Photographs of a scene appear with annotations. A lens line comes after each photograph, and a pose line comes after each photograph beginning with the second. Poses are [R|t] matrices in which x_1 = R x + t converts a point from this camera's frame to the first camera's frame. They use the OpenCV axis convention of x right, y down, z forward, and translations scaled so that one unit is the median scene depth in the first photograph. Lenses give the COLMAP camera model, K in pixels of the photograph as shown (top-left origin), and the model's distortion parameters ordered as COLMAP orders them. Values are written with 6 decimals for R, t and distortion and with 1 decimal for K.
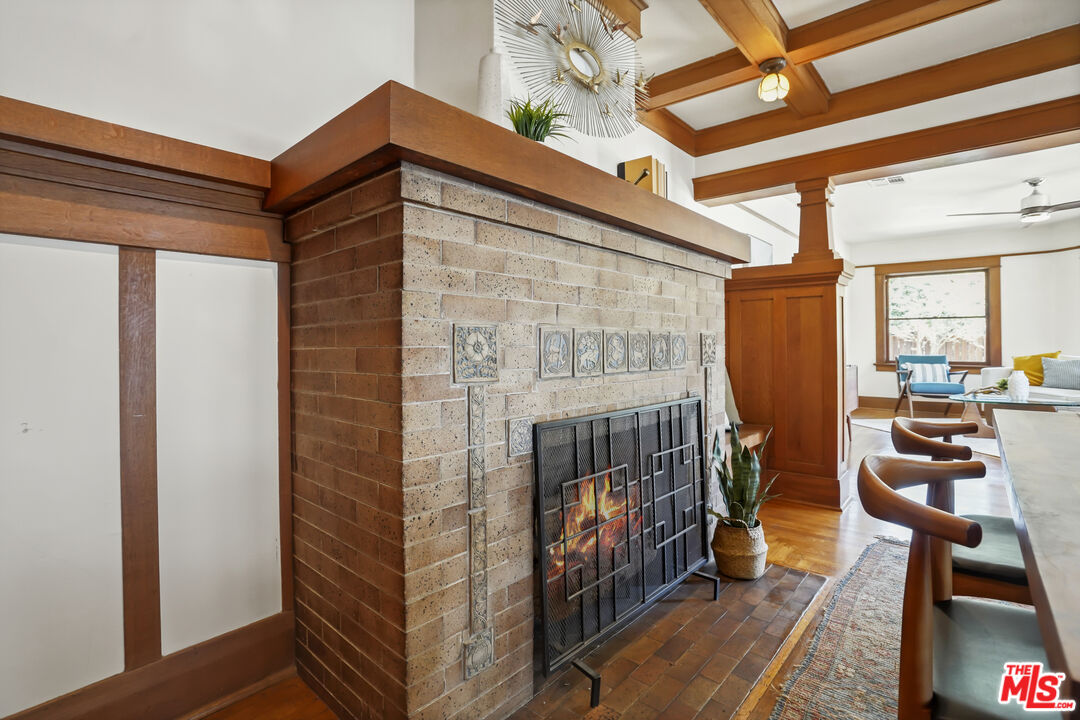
lens RADIAL K [[499.8, 0, 538.5], [0, 499.8, 352.4], [0, 0, 1]] dist [-0.016581, -0.000543]
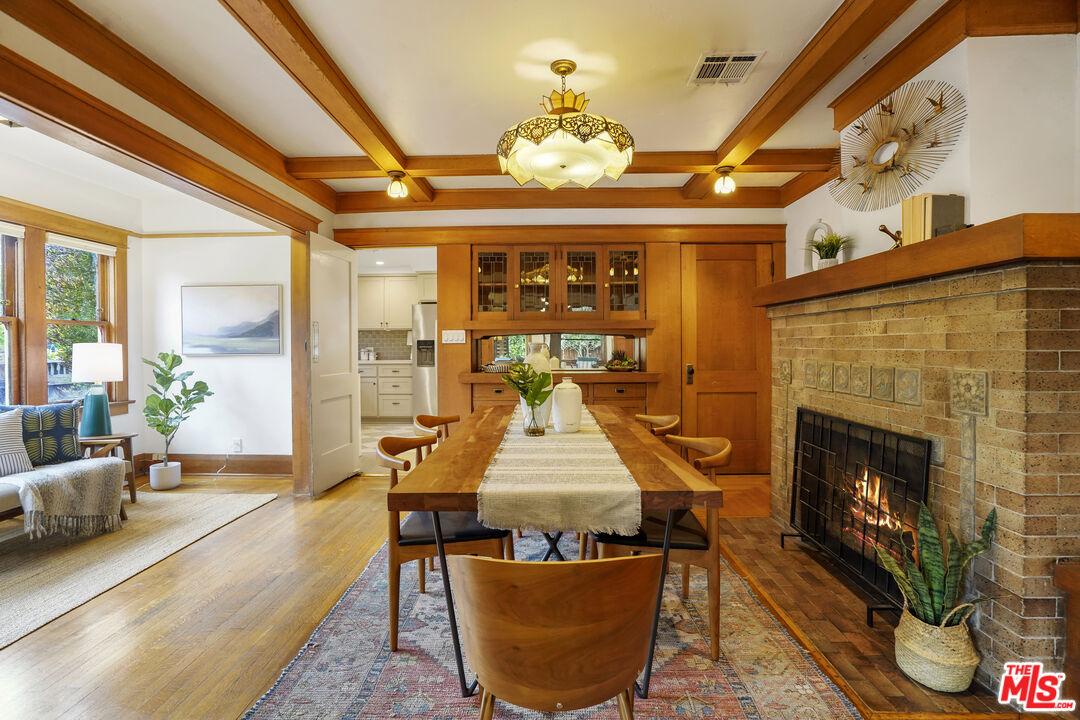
lens RADIAL K [[499.8, 0, 538.5], [0, 499.8, 352.4], [0, 0, 1]] dist [-0.016581, -0.000543]
pose [[-0.756234, 0.016431, -0.654094, 1.855670], [-0.004064, 0.999547, 0.029808, -0.122208], [0.654288, 0.025200, -0.755825, 1.582093]]
